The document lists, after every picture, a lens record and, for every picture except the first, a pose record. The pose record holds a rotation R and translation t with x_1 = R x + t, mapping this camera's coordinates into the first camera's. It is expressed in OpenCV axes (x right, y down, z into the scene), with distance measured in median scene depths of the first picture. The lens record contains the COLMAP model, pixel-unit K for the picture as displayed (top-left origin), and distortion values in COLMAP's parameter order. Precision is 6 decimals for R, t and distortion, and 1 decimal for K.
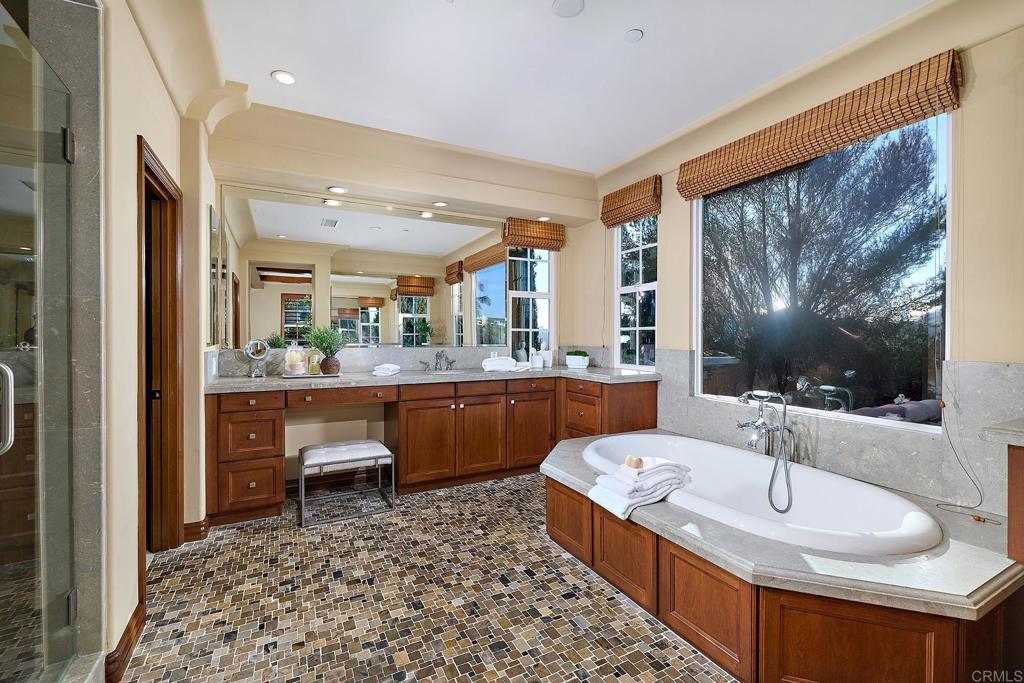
lens RADIAL K [[440.8, 0, 512.3], [0, 440.8, 339.0], [0, 0, 1]] dist [-0.003954, 0.000022]
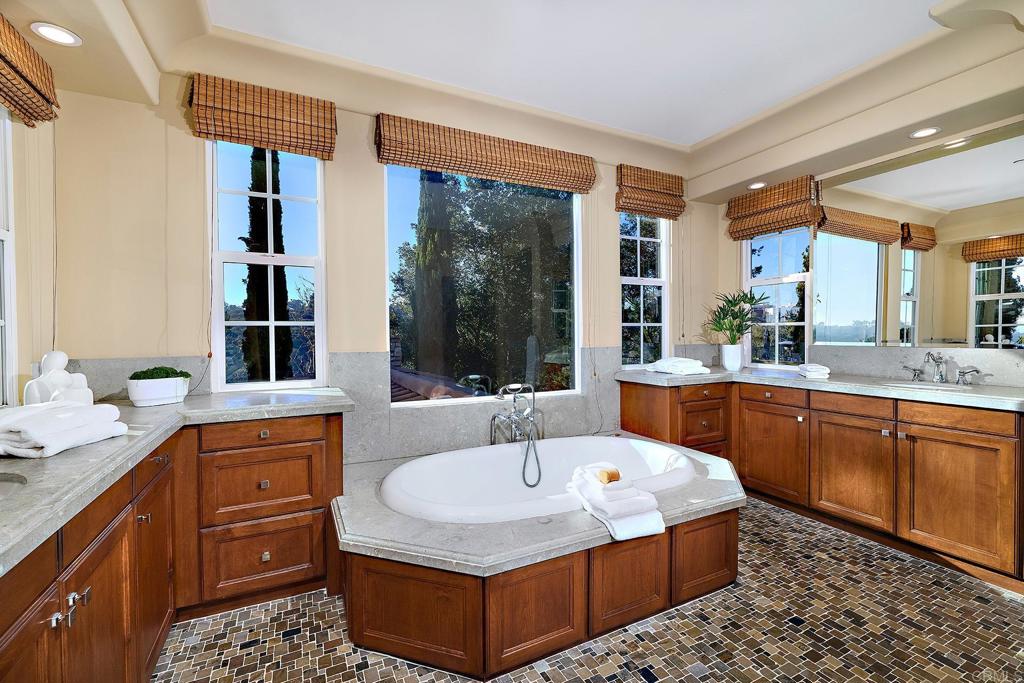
lens RADIAL K [[440.8, 0, 509.0], [0, 440.8, 338.8], [0, 0, 1]] dist [-0.003954, 0.000022]
pose [[0.024417, -0.019258, 0.999516, -0.505222], [0.013421, 0.999731, 0.018934, -0.013474], [-0.999612, 0.012952, 0.024669, 0.978685]]
